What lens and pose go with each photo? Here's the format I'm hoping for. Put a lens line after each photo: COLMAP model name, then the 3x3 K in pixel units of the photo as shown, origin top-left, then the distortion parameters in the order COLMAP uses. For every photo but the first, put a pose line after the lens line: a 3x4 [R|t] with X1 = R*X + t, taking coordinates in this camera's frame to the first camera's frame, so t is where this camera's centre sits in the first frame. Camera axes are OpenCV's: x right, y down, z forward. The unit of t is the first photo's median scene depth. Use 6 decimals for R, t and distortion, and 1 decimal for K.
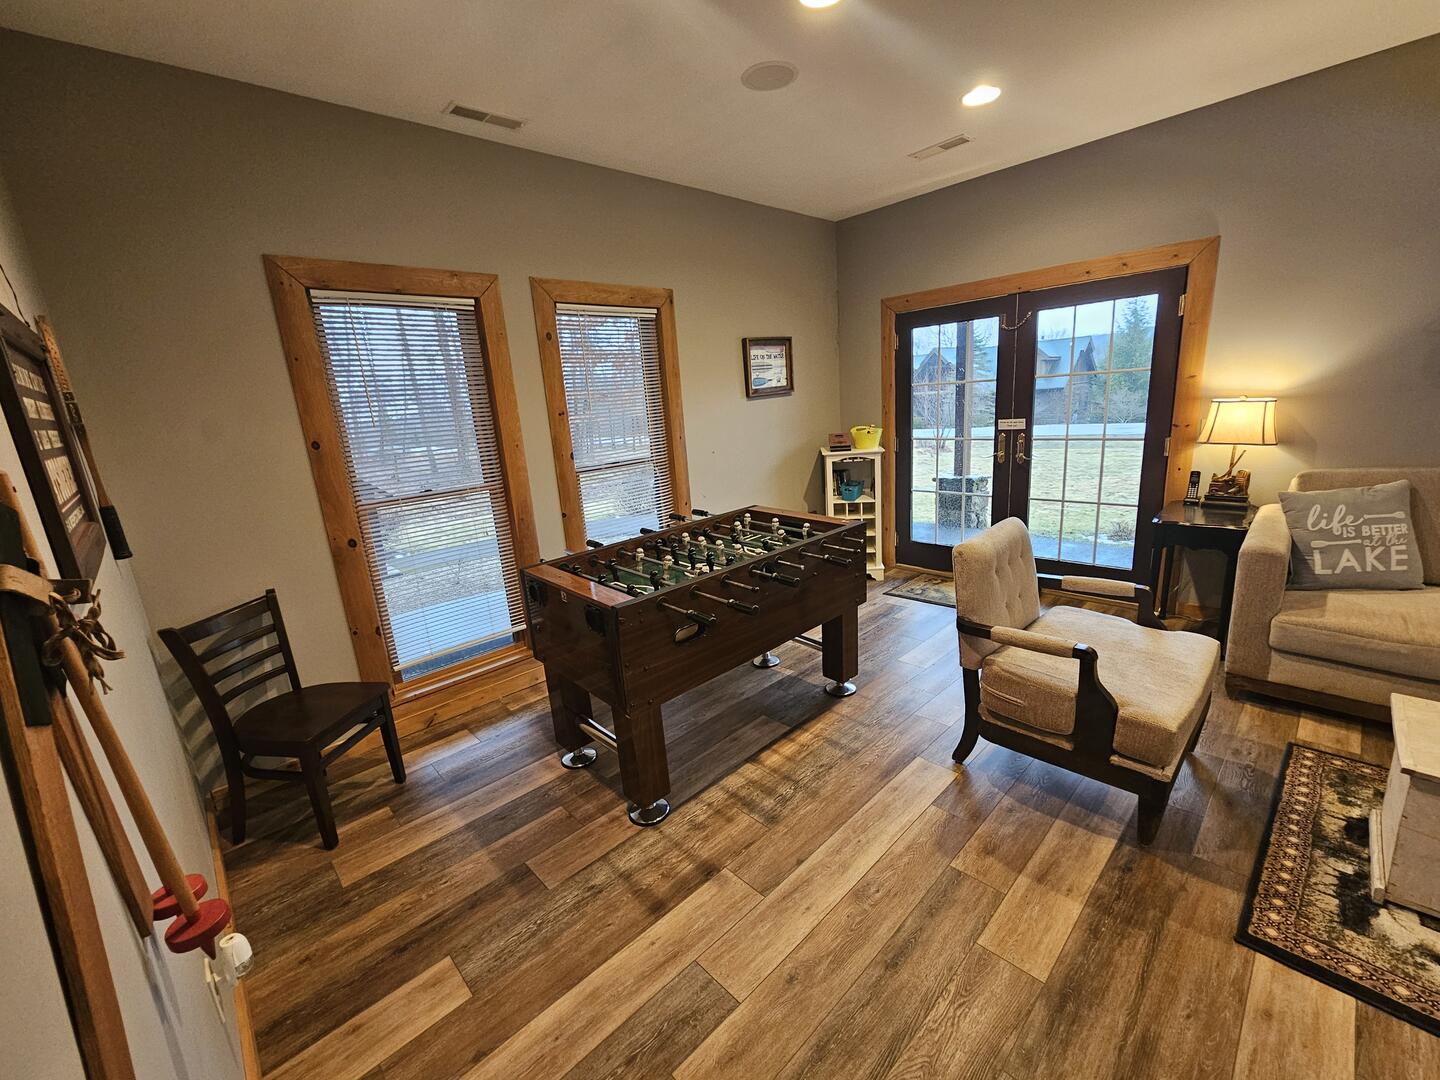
lens RADIAL K [[595.6, 0, 720.0], [0, 595.6, 540.0], [0, 0, 1]] dist [0.001609, -0.000077]
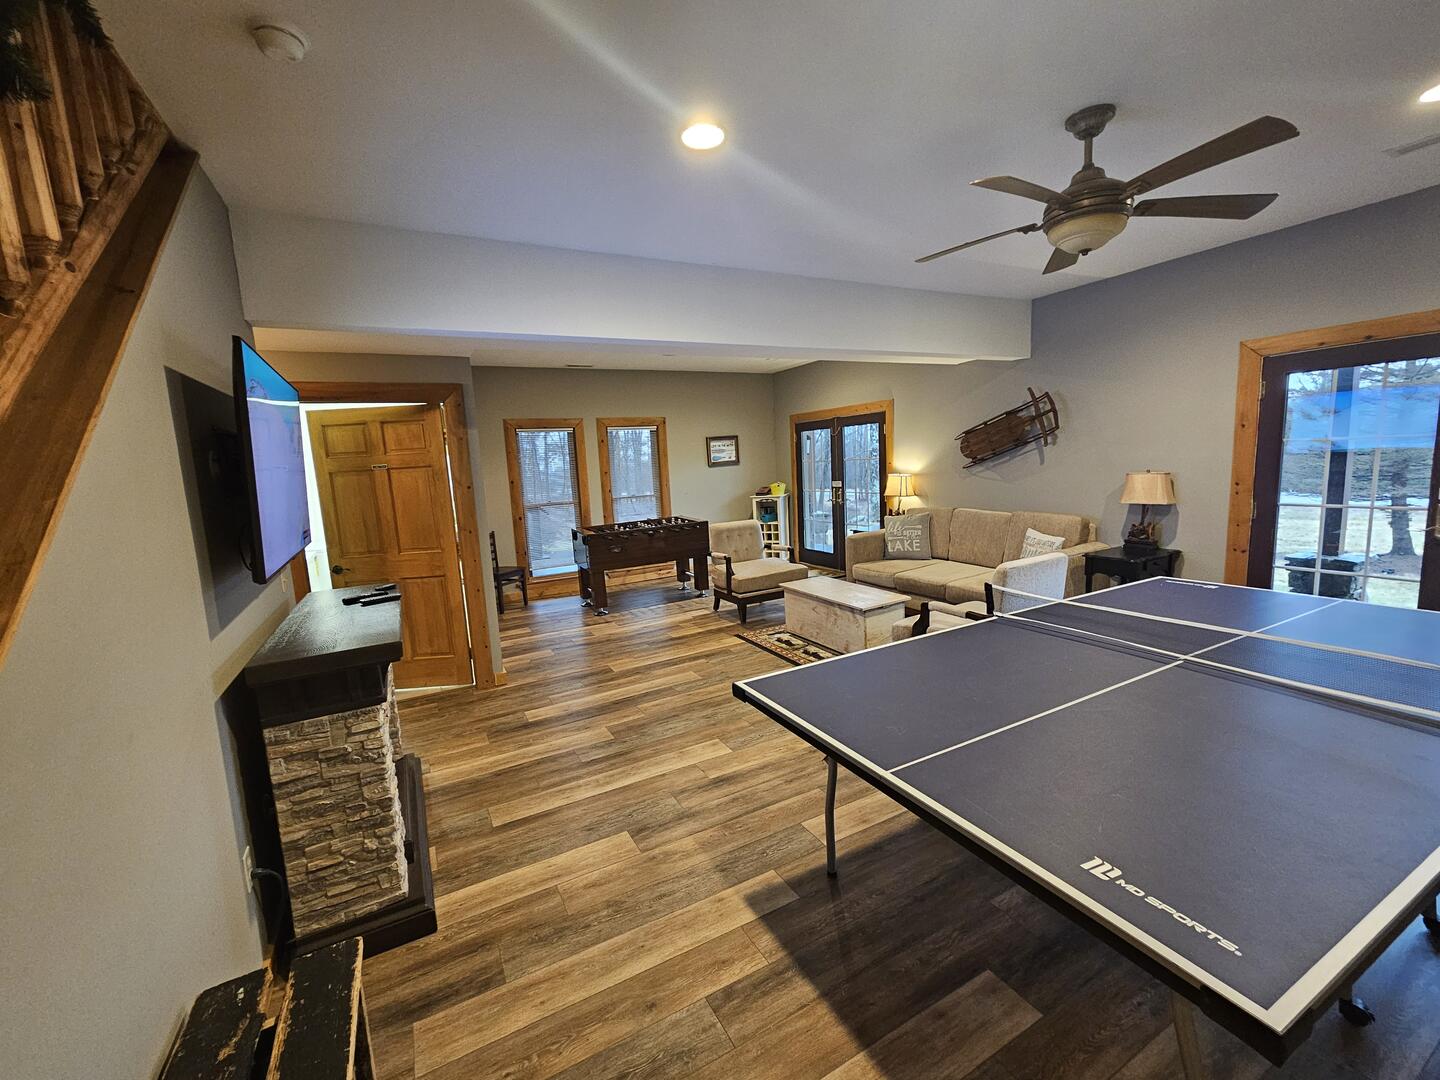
lens RADIAL K [[595.6, 0, 720.0], [0, 595.6, 540.0], [0, 0, 1]] dist [0.001609, -0.000077]
pose [[0.962728, 0.058226, -0.264131, 0.712362], [-0.081680, 0.993547, -0.078693, 0.178065], [0.257845, 0.097334, 0.961271, -0.989272]]
